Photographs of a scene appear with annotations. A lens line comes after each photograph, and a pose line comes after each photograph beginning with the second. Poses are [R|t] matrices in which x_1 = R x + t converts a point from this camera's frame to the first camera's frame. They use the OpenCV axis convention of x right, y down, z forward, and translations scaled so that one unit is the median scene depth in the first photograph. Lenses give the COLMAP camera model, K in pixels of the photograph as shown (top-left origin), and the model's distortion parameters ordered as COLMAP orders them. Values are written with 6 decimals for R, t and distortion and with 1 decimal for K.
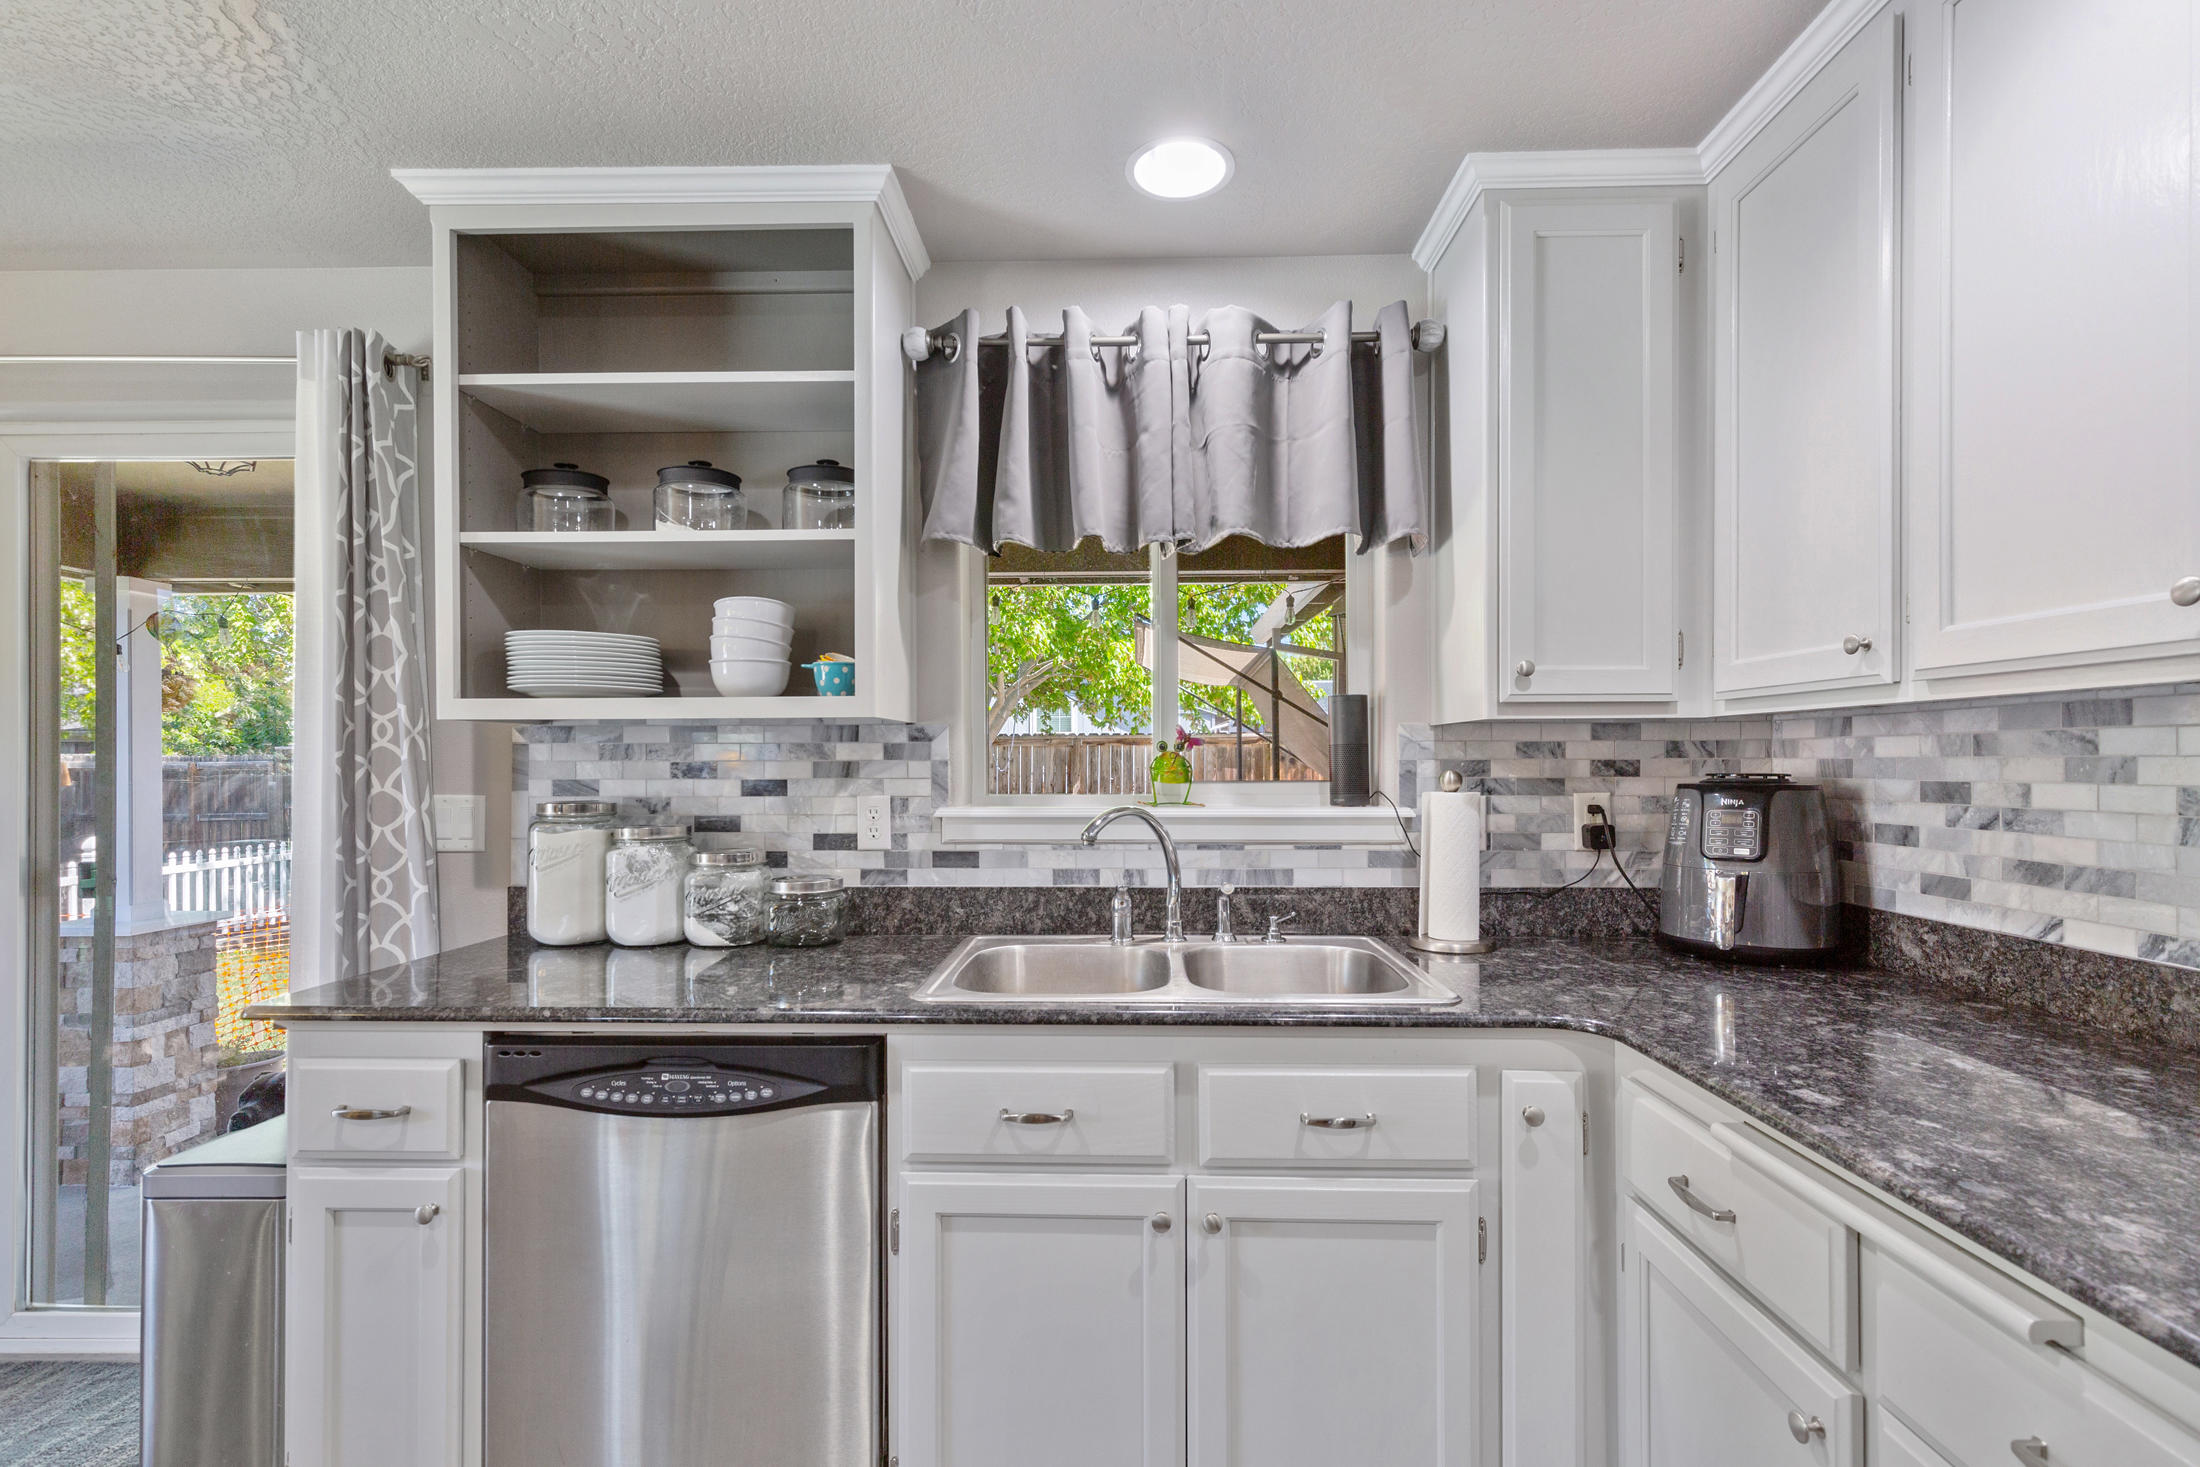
lens RADIAL K [[989.1, 0, 1114.6], [0, 989.1, 752.2], [0, 0, 1]] dist [-0.000262, -0.000070]
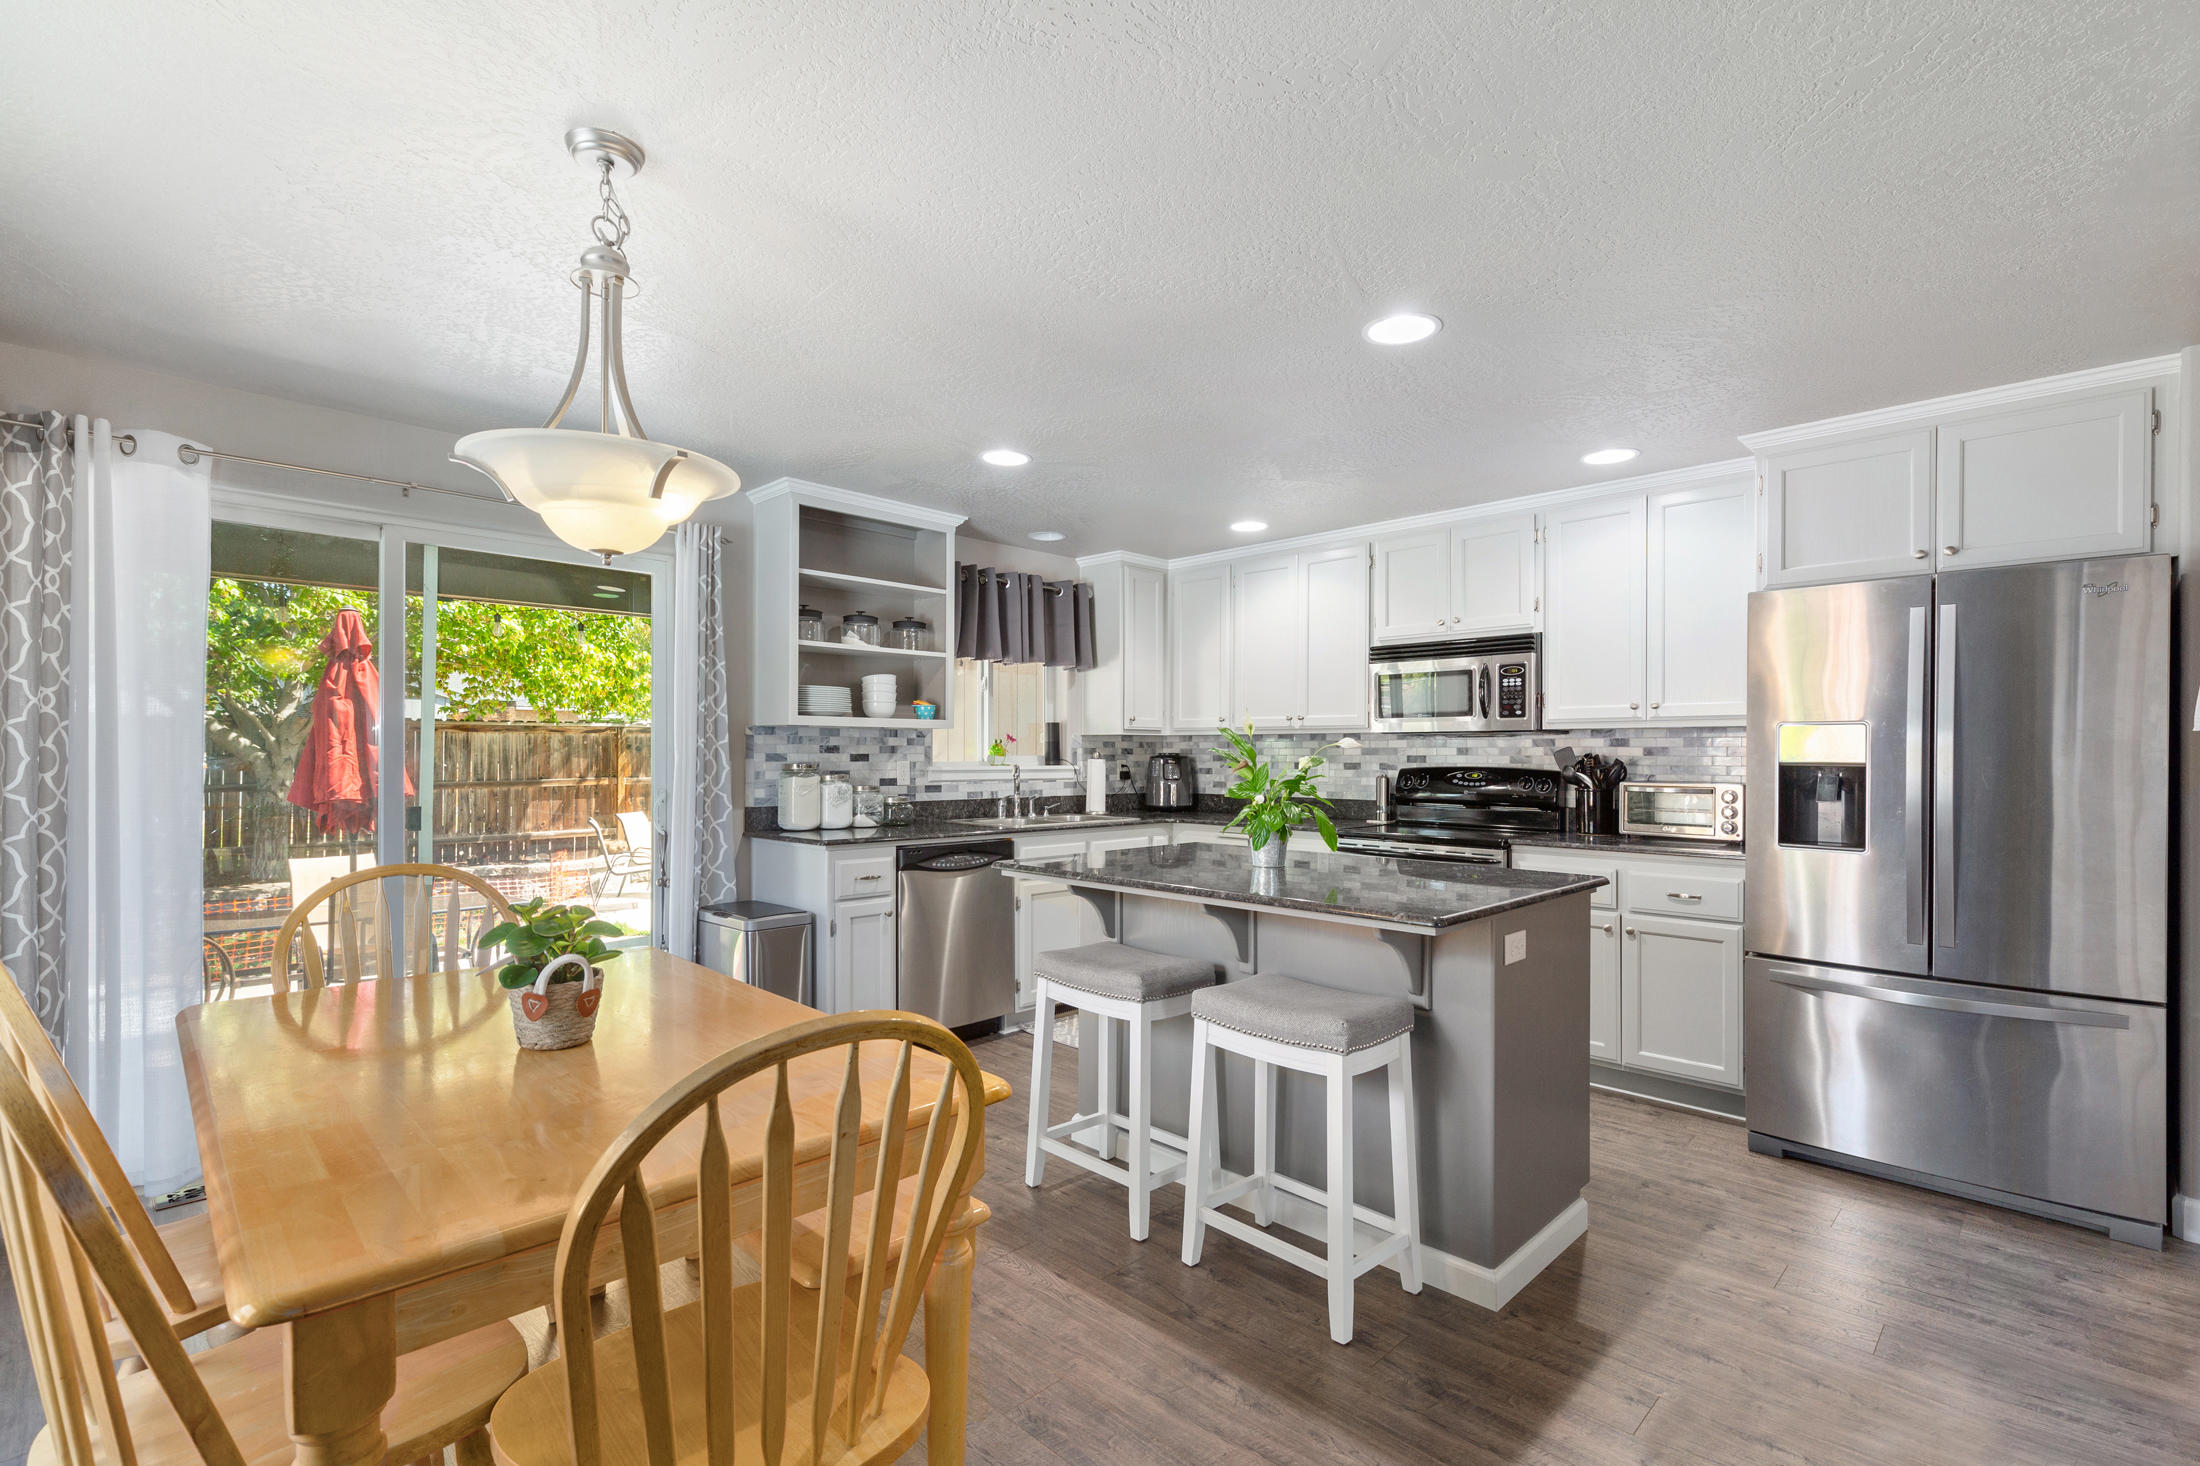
lens RADIAL K [[989.1, 0, 1114.6], [0, 989.1, 751.7], [0, 0, 1]] dist [-0.000262, -0.000070]
pose [[0.680331, 0.007373, 0.732868, -1.592022], [-0.013586, 0.999904, 0.002553, 0.009717], [-0.732779, -0.011694, 0.680366, -0.903003]]
